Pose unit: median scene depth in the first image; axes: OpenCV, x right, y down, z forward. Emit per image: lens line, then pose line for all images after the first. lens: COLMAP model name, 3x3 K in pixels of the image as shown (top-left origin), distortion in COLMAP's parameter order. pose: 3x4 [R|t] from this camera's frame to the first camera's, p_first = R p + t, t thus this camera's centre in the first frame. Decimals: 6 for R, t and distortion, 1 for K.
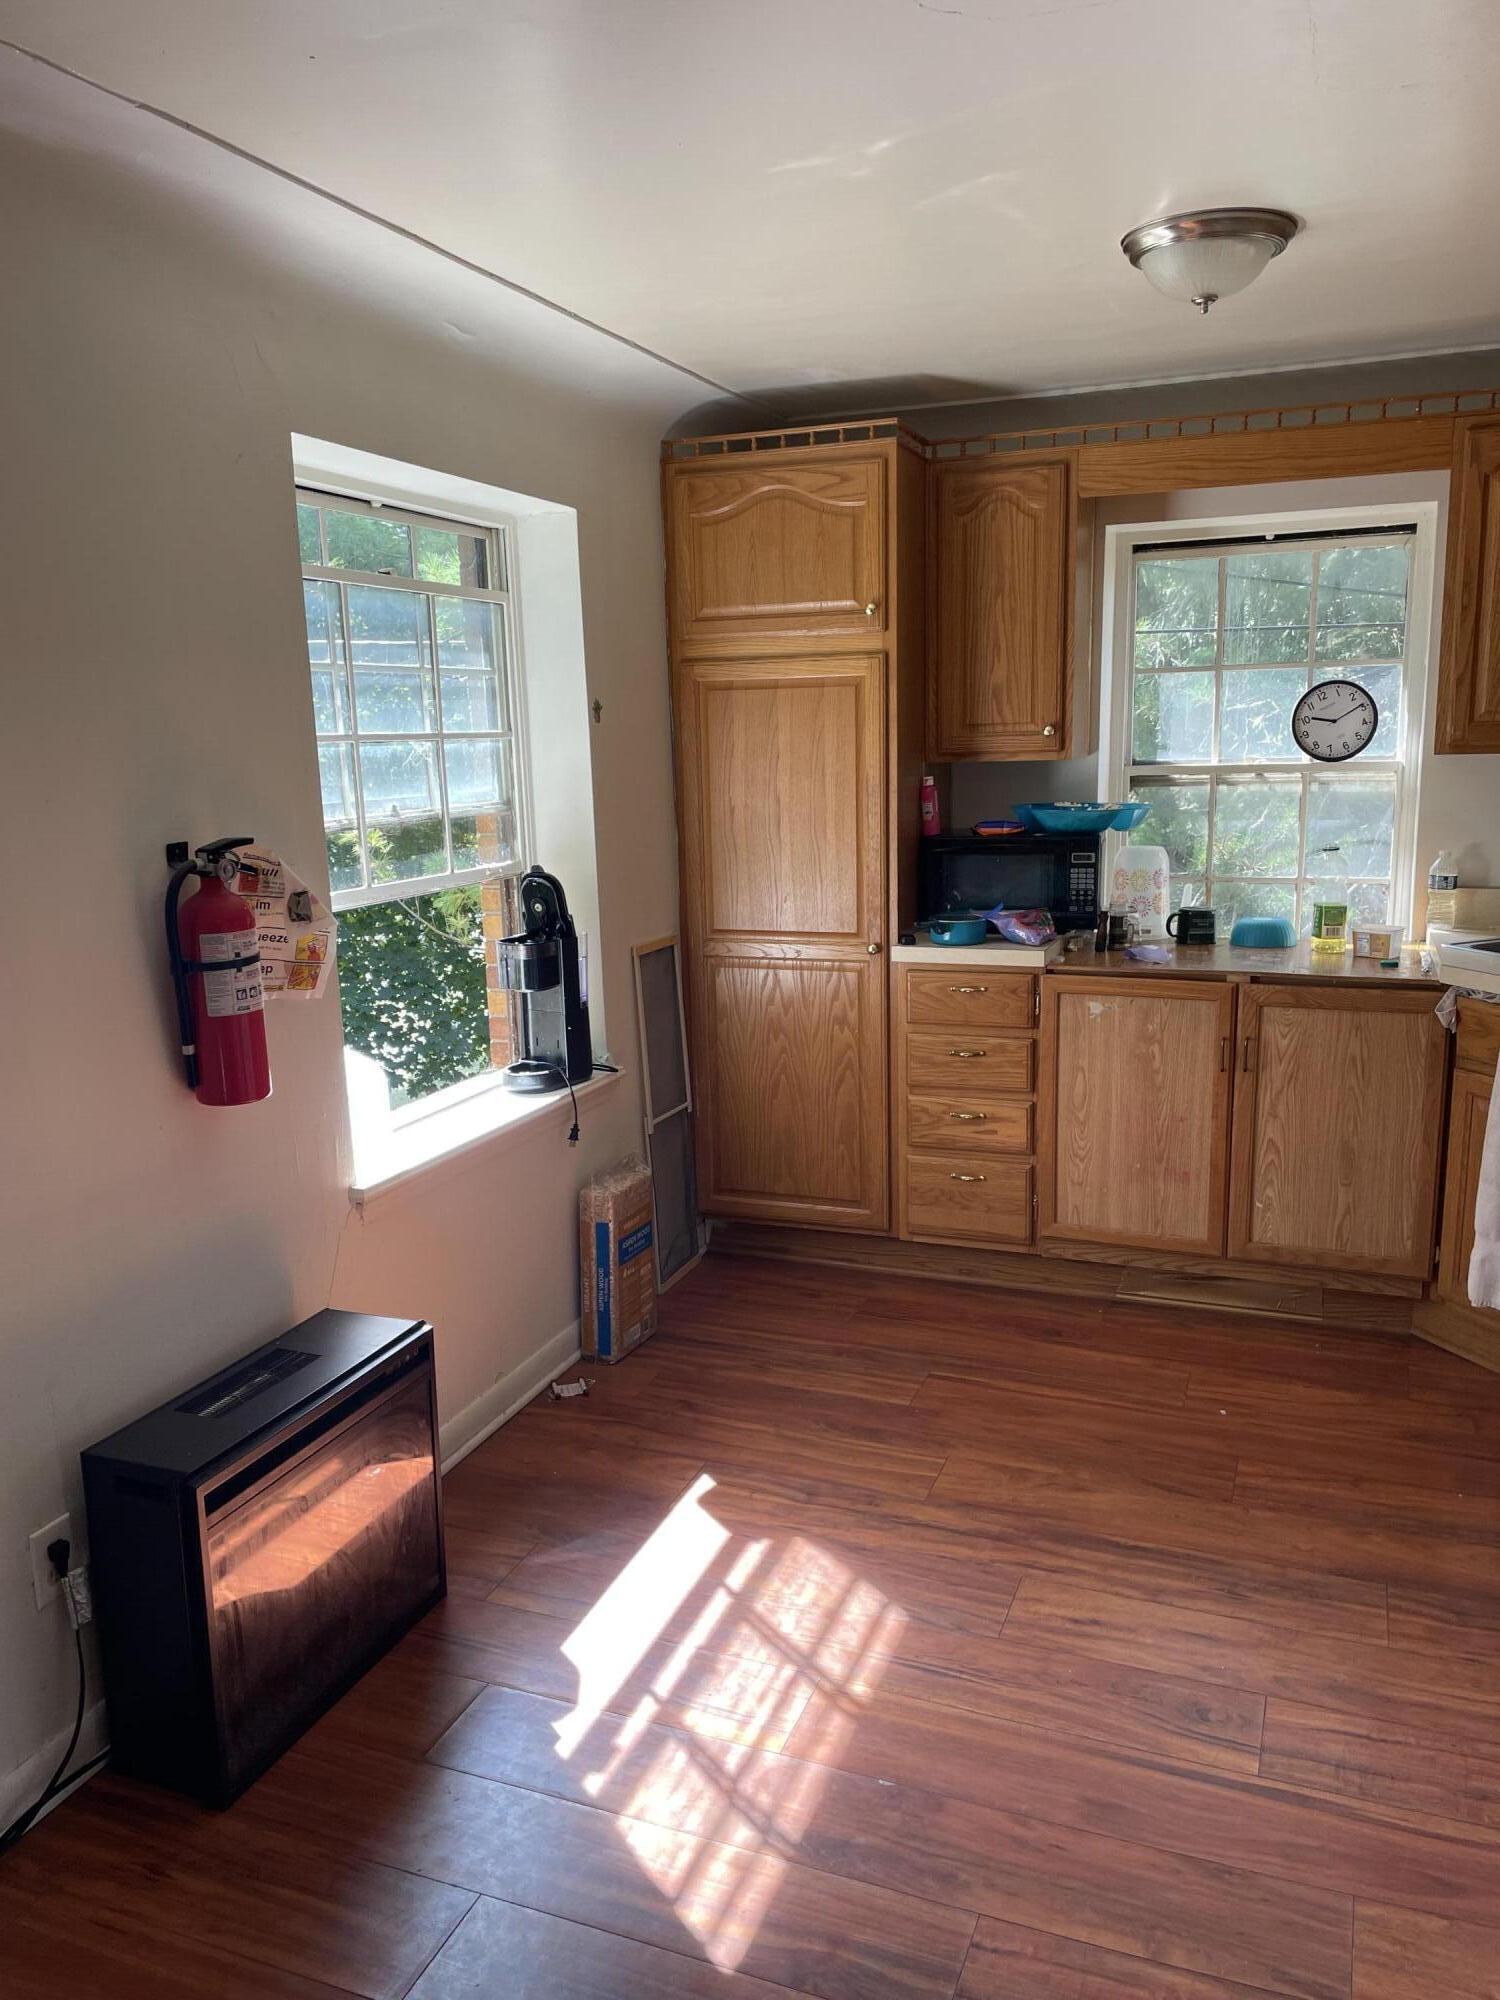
lens RADIAL K [[1510.1, 0, 751.1], [0, 1510.1, 1041.8], [0, 0, 1]] dist [0.102134, -0.130652]
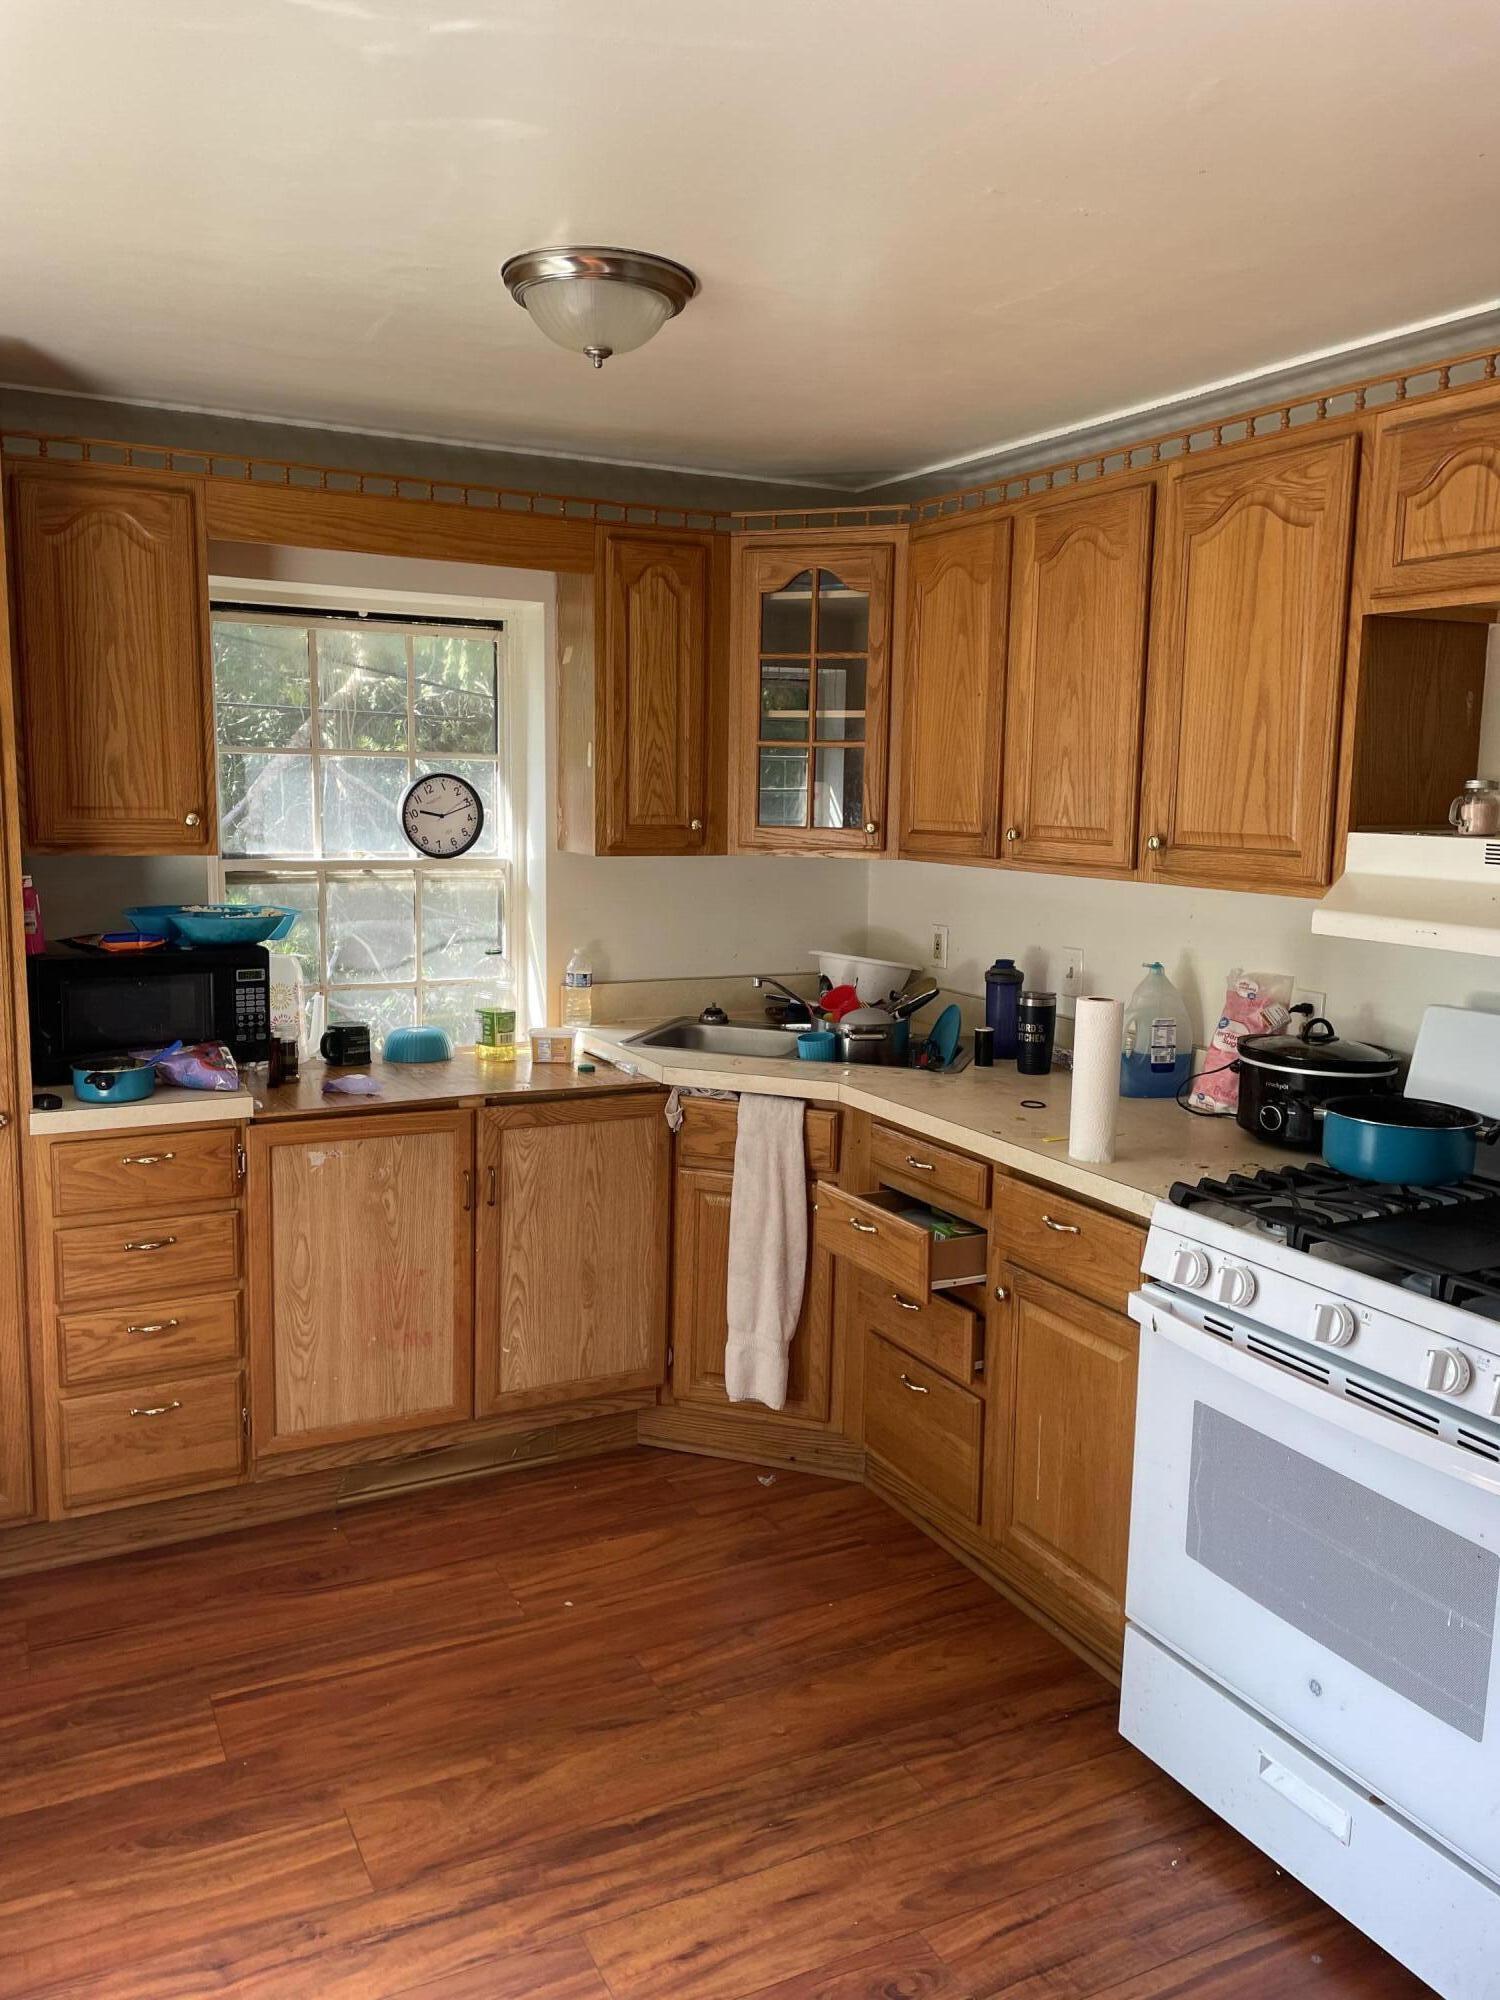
lens RADIAL K [[1515.2, 0, 750.0], [0, 1515.2, 1000.0], [0, 0, 1]] dist [0.113661, -0.147427]
pose [[0.663393, -0.071981, 0.744801, -0.219891], [0.124647, 0.992086, -0.015144, -0.064045], [-0.737817, 0.102884, 0.667114, 0.266322]]
